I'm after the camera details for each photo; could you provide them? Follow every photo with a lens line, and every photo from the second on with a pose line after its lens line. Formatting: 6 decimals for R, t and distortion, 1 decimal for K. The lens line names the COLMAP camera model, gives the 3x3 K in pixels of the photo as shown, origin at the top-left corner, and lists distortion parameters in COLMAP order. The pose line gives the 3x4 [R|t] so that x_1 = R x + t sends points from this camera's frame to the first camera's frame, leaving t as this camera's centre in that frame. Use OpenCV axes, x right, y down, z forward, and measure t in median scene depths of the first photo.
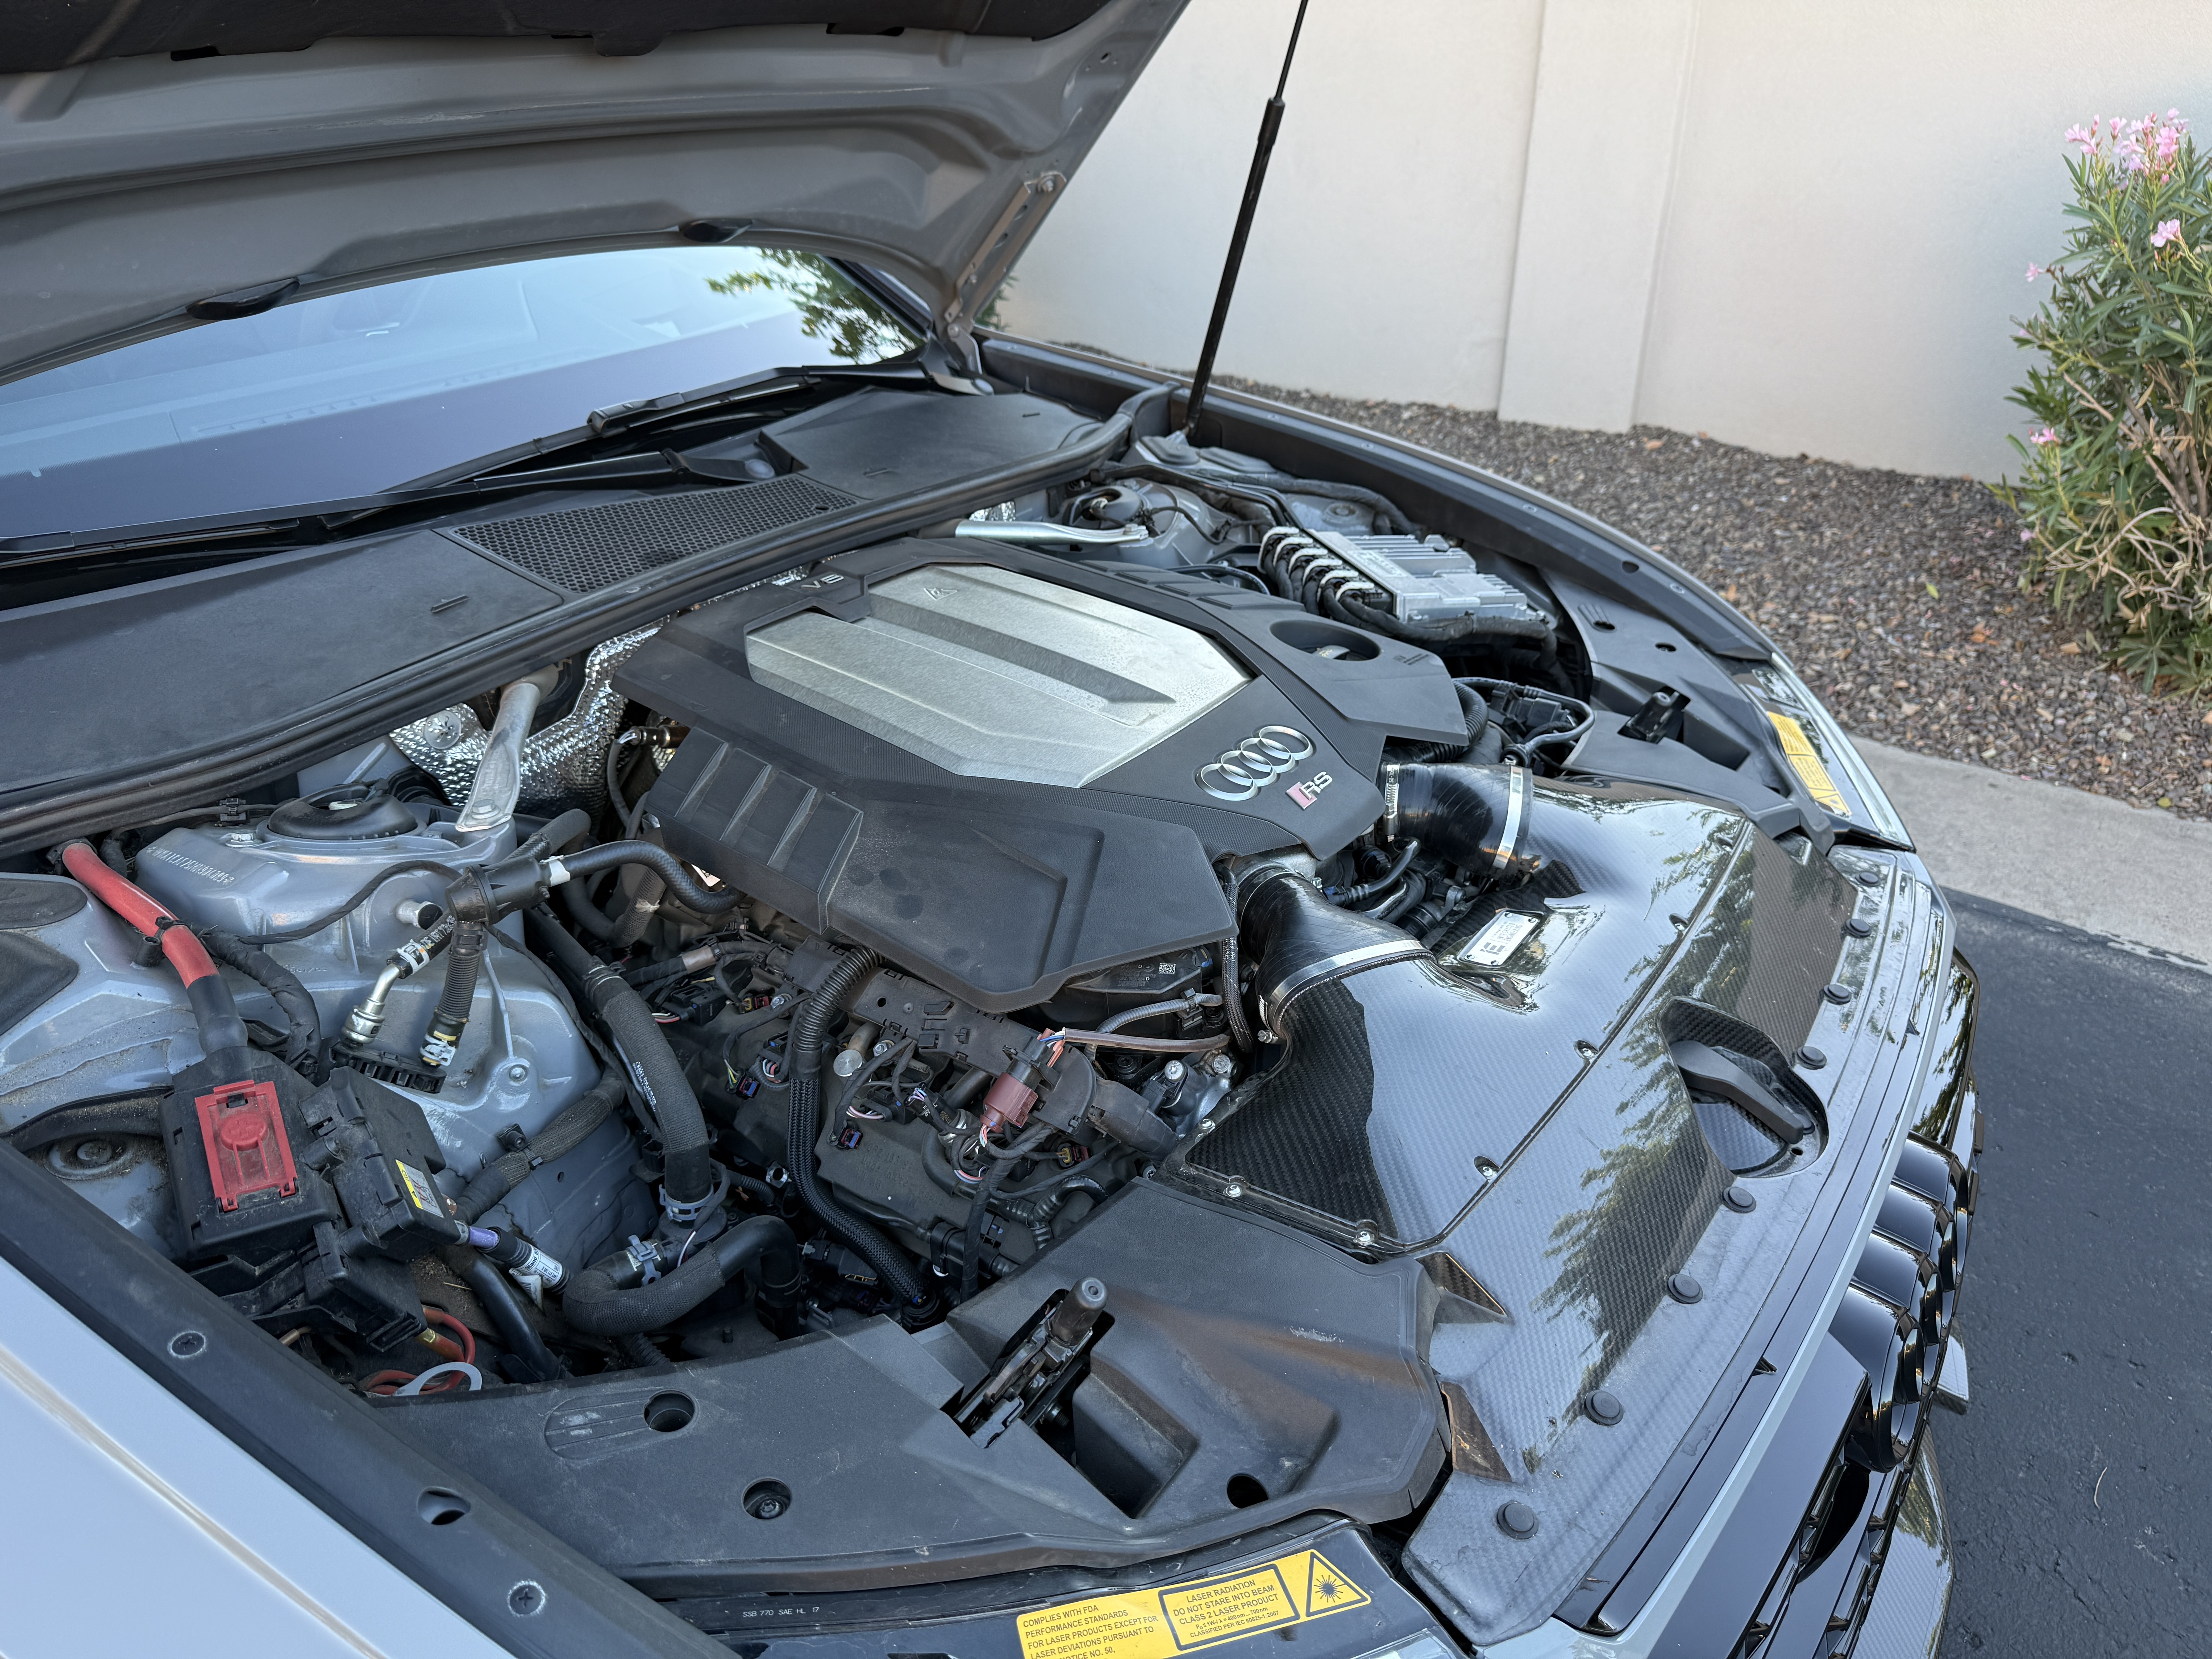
lens RADIAL K [[1520.0, 0, 1115.0], [0, 1520.0, 838.4], [0, 0, 1]] dist [0.066768, -0.106892]
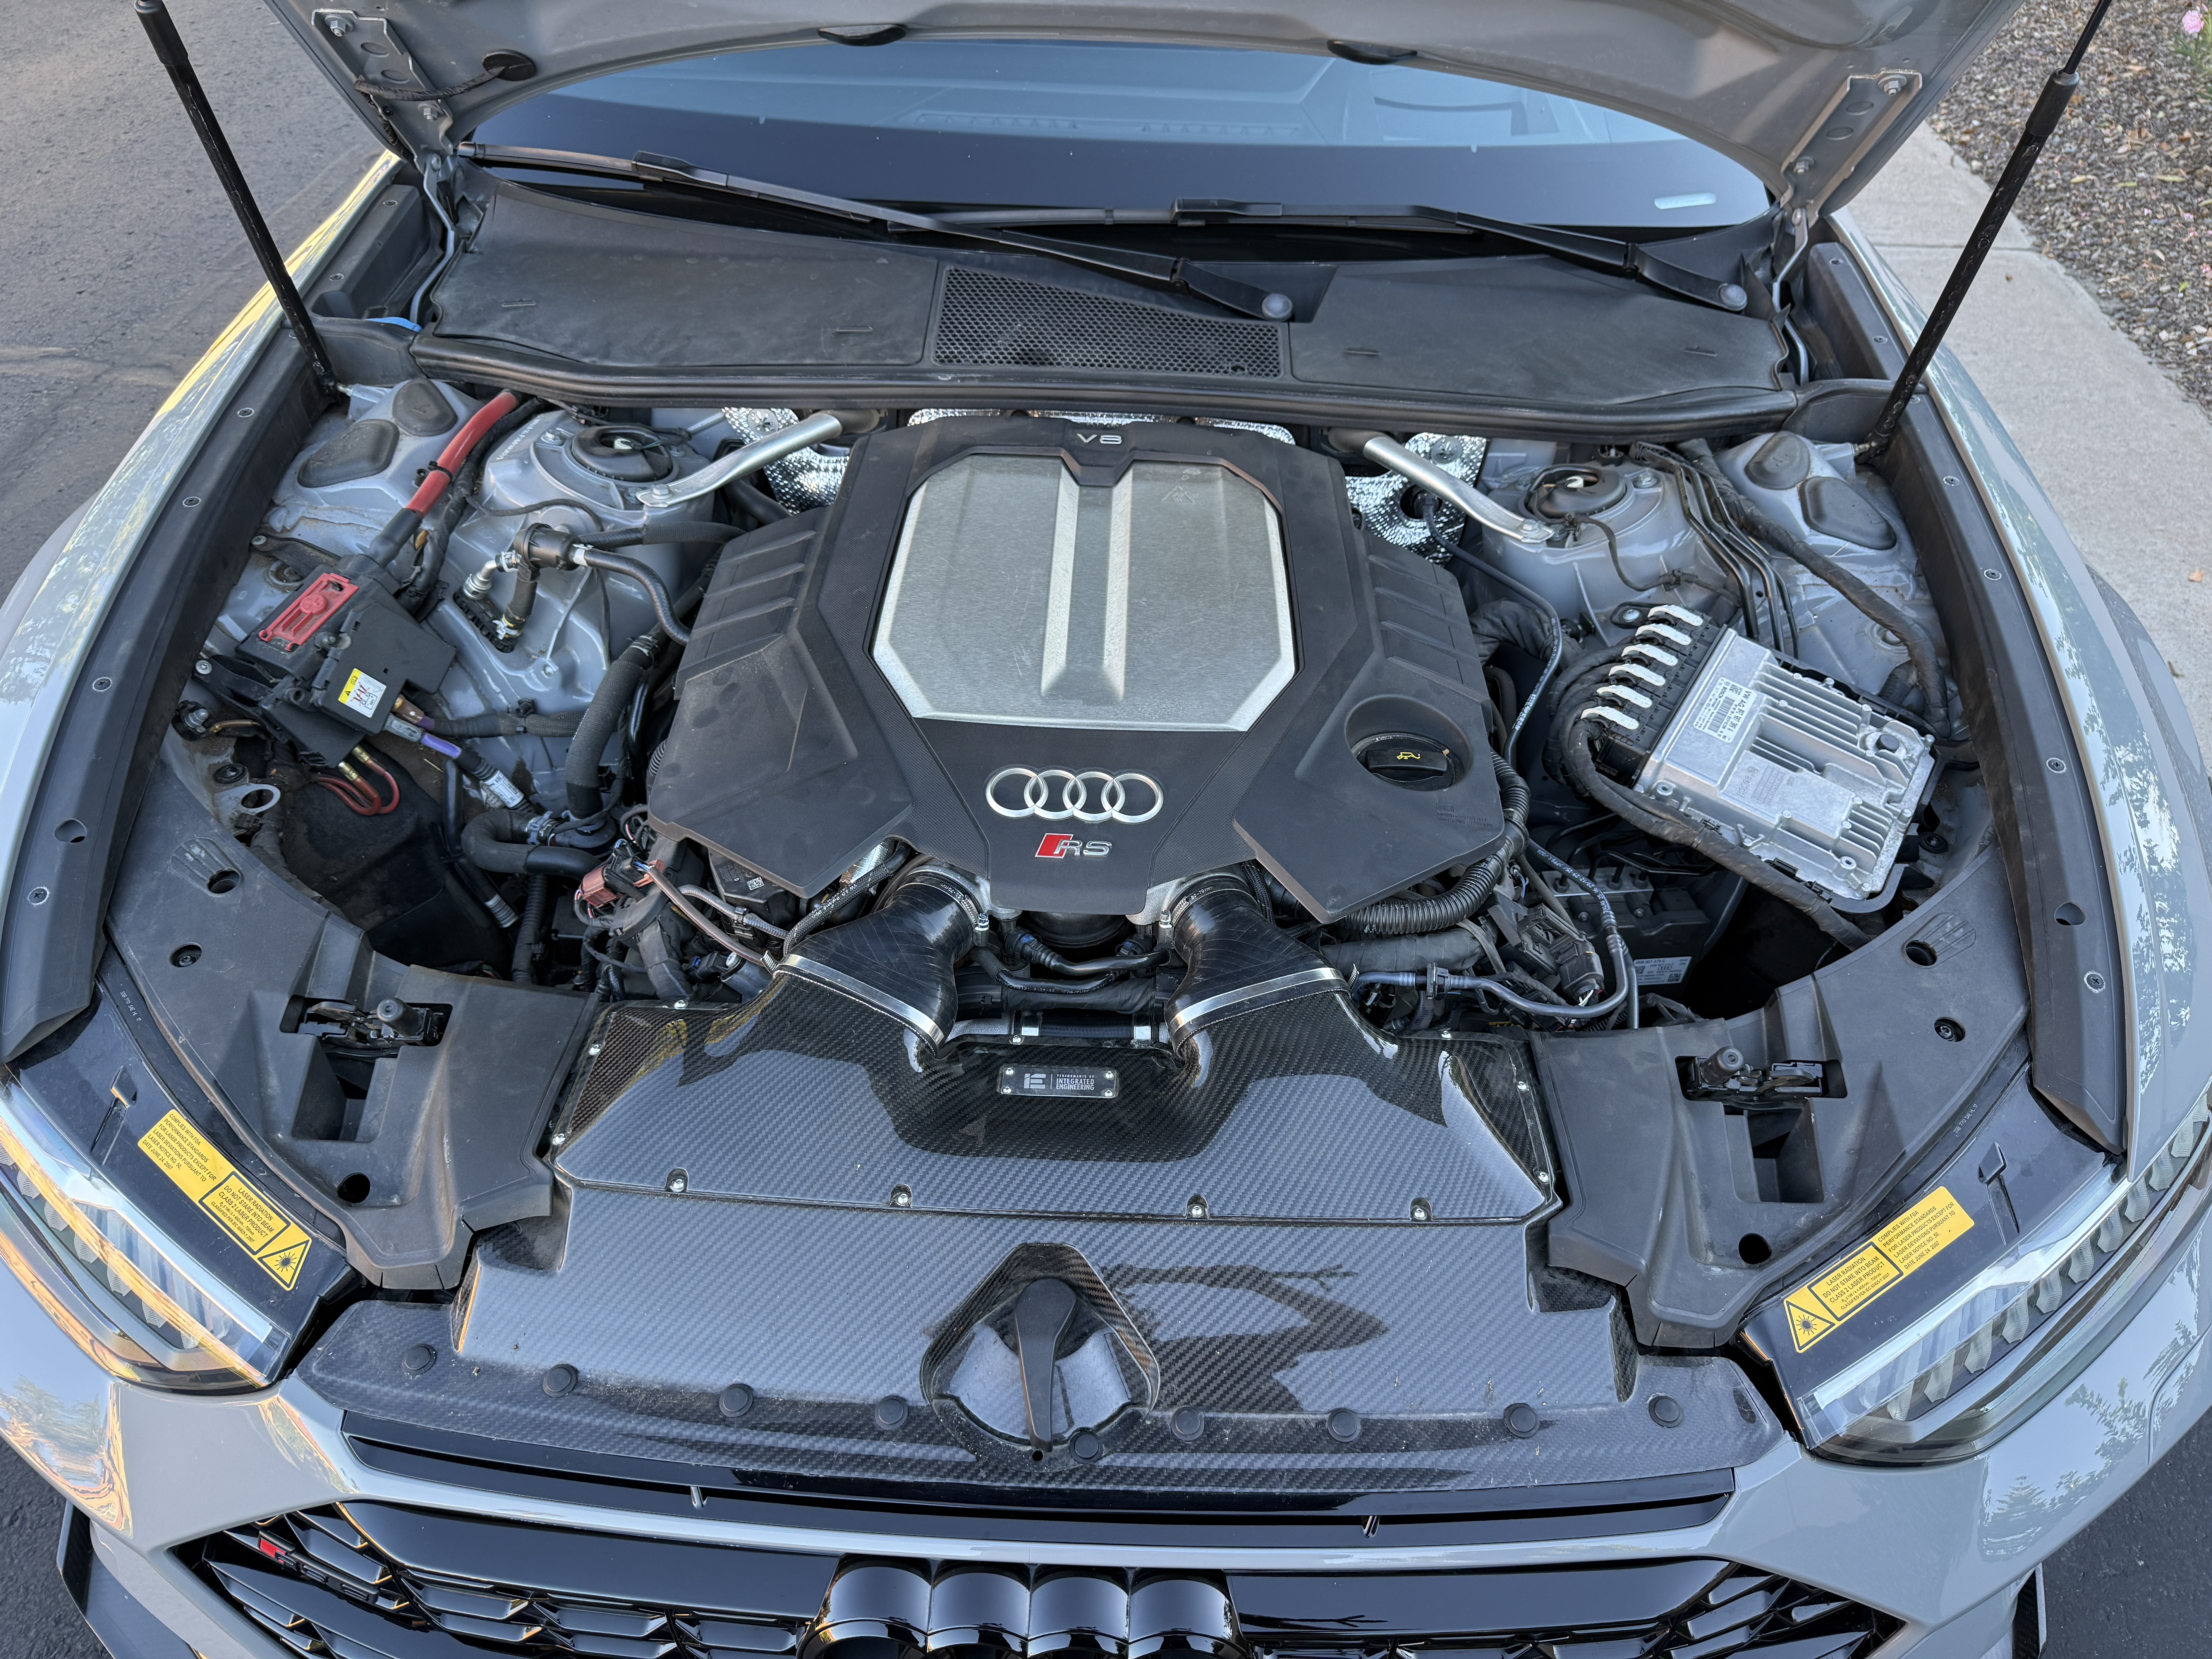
lens RADIAL K [[1520.0, 0, 1115.0], [0, 1520.0, 838.4], [0, 0, 1]] dist [0.066768, -0.106892]
pose [[0.551904, 0.573009, -0.605857, 0.691841], [-0.427489, 0.818210, 0.384429, -0.398470], [0.715999, 0.046829, 0.696529, 0.327586]]
